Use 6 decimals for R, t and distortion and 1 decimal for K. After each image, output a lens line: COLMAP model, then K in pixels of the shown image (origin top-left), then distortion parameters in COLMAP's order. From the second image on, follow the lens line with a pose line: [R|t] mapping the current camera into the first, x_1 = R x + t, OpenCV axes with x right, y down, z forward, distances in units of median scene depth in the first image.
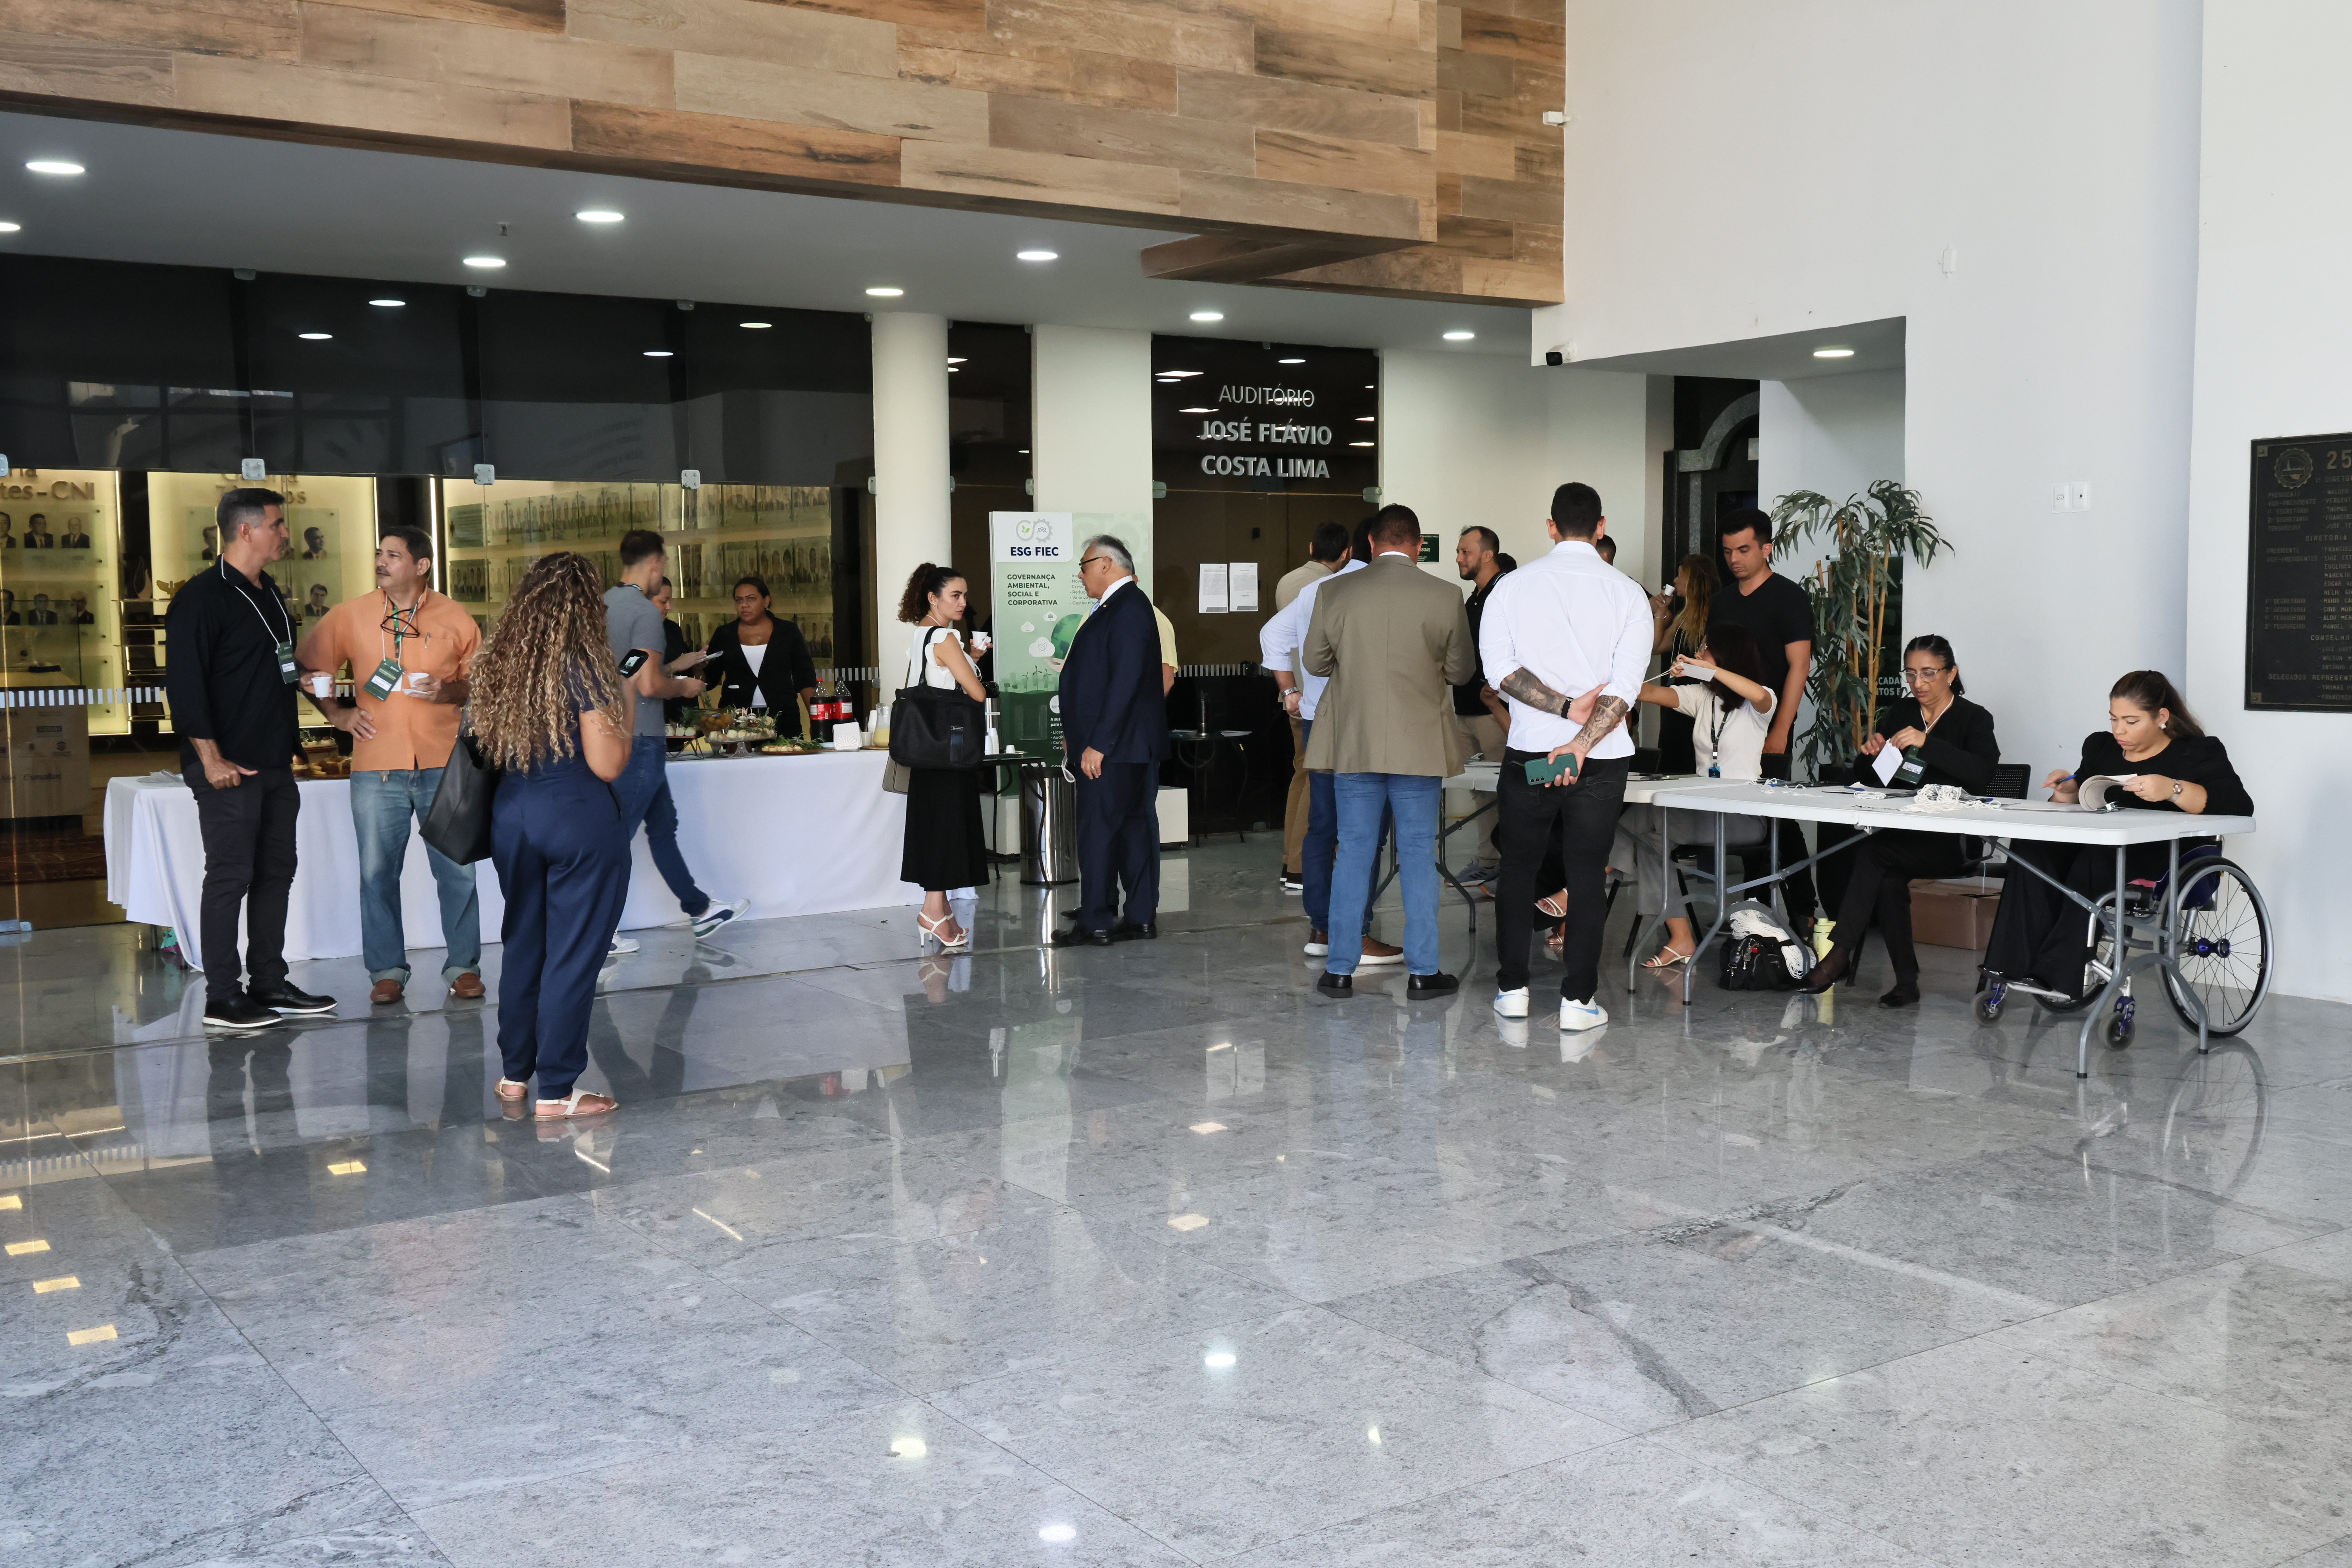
lens RADIAL K [[2360.1, 0, 1171.8], [0, 2360.1, 779.4], [0, 0, 1]] dist [0.035311, 0.000000]
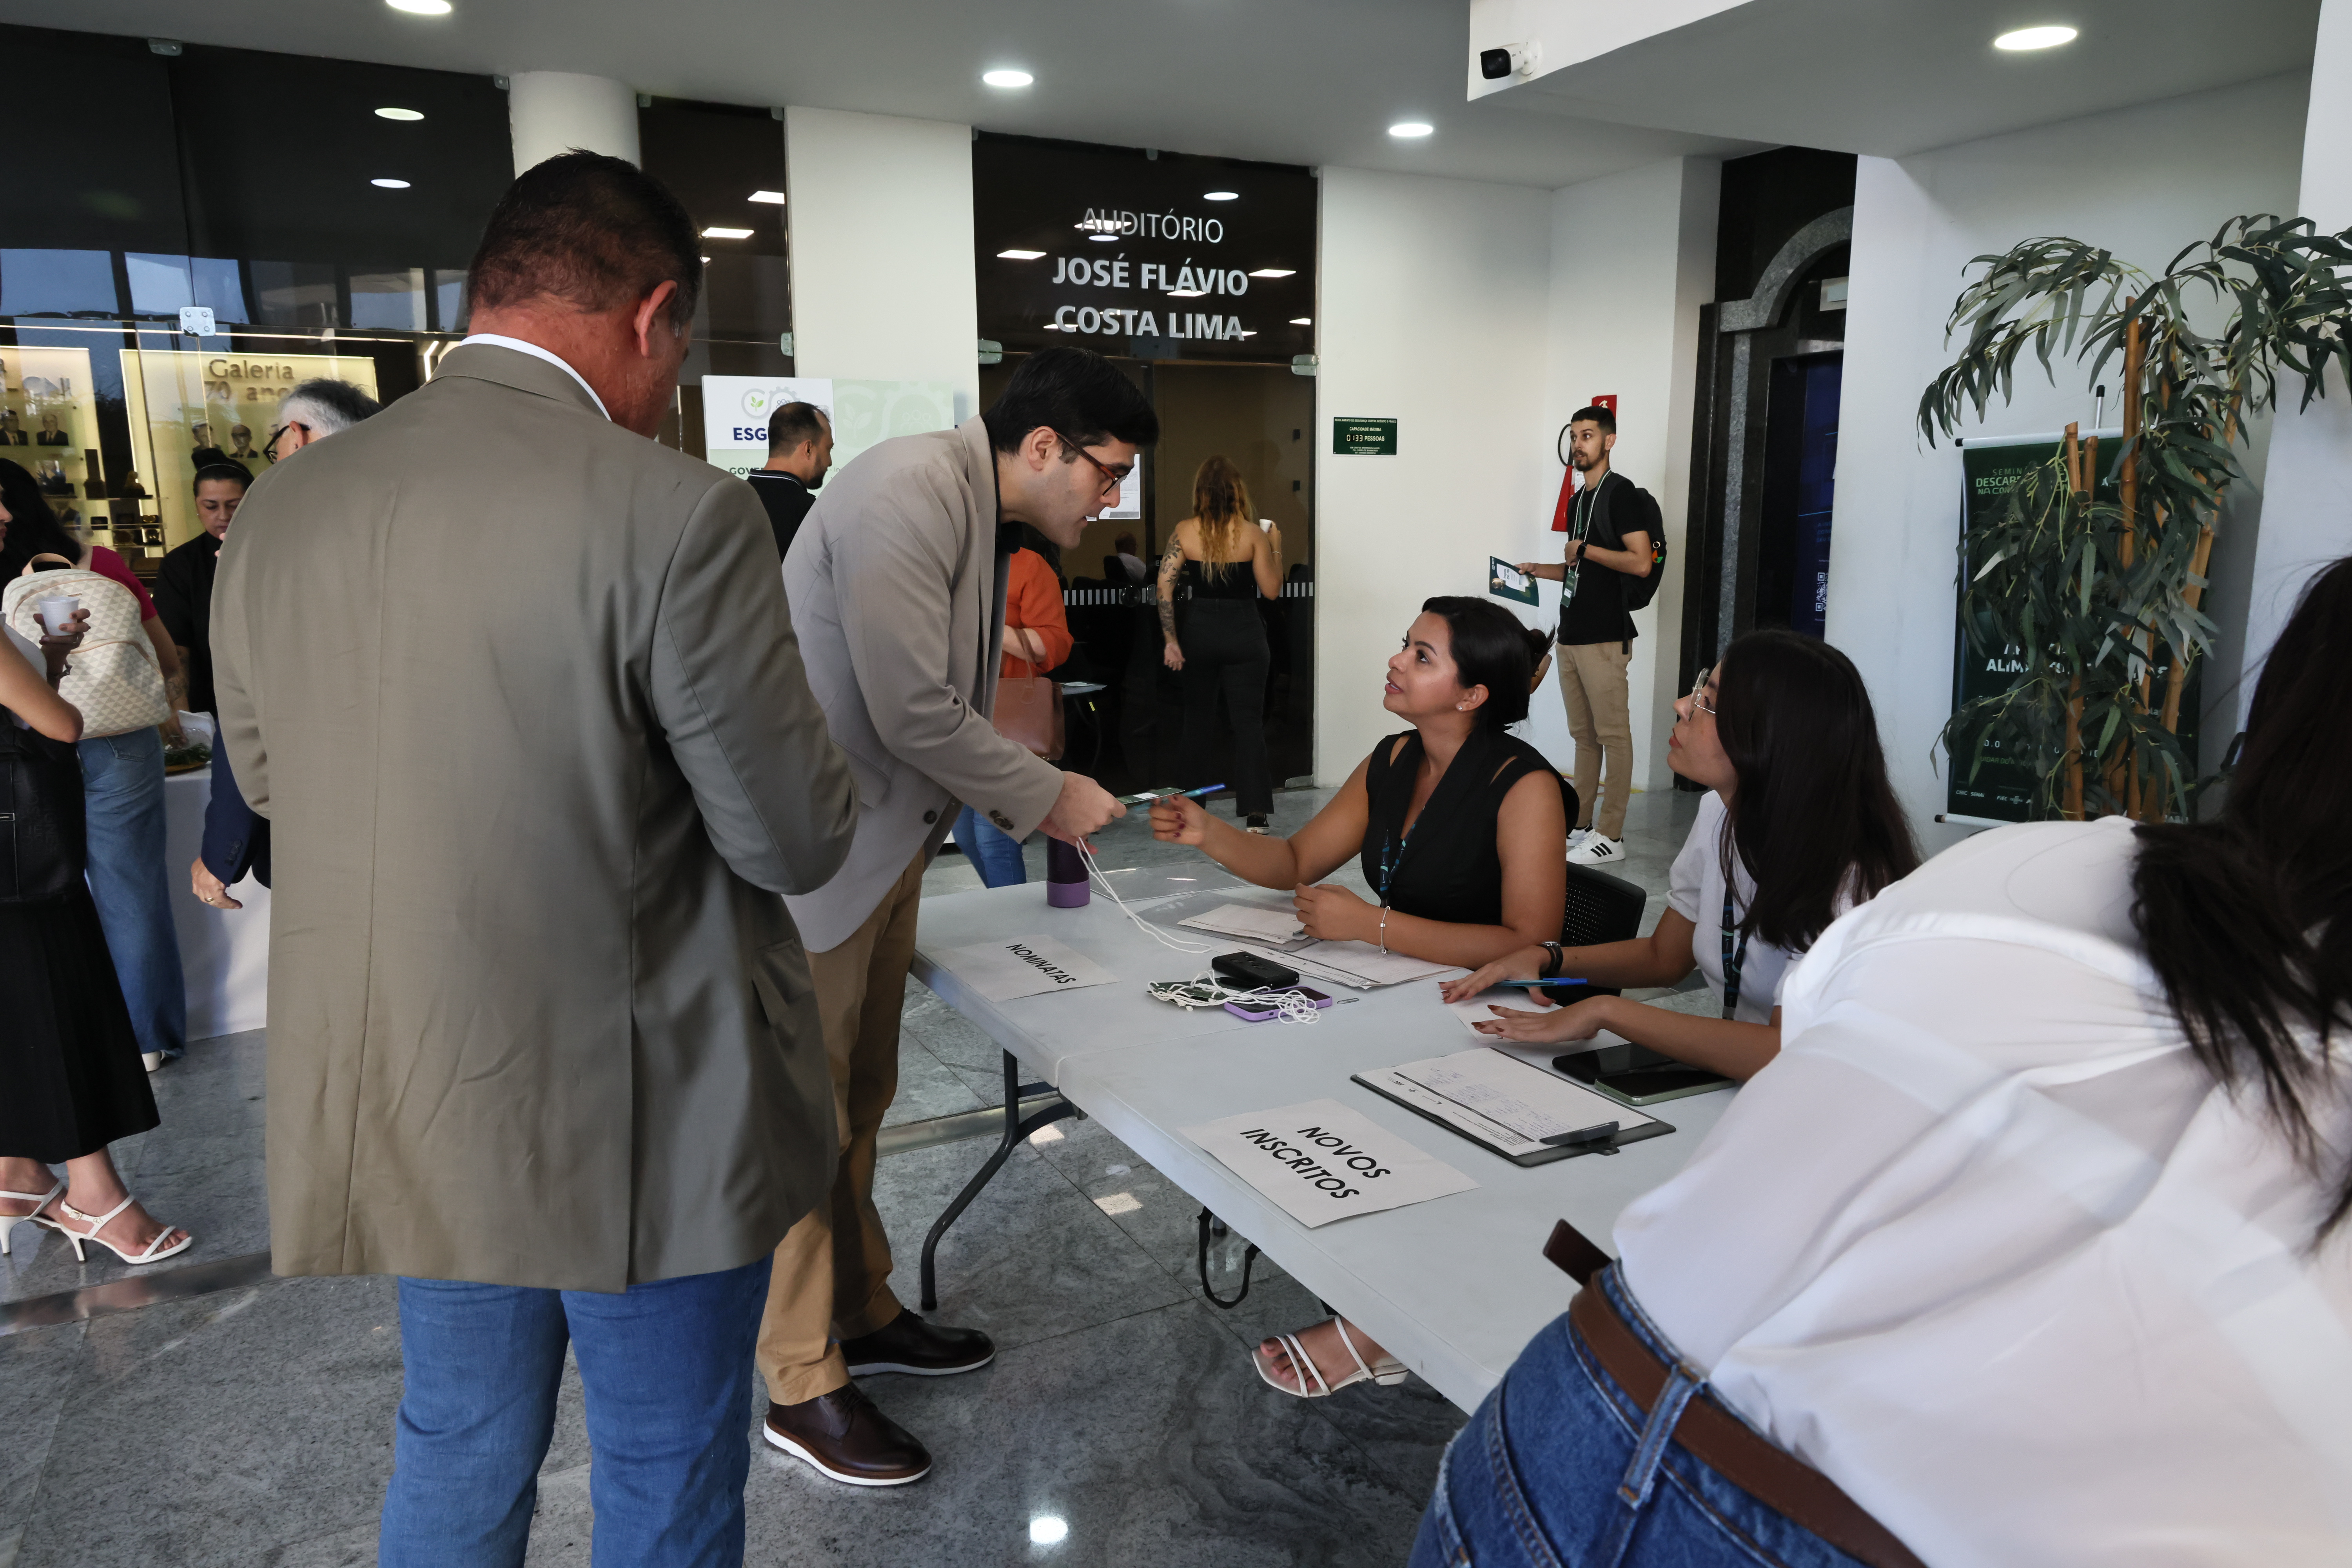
lens RADIAL K [[1577.9, 0, 1179.3], [0, 1577.9, 767.6], [0, 0, 1]] dist [0.007858, -0.002863]
pose [[0.993719, 0.021950, -0.109726, 0.154599], [-0.011497, 0.995410, 0.095007, -0.058288], [0.111308, -0.093148, 0.989411, 0.716565]]
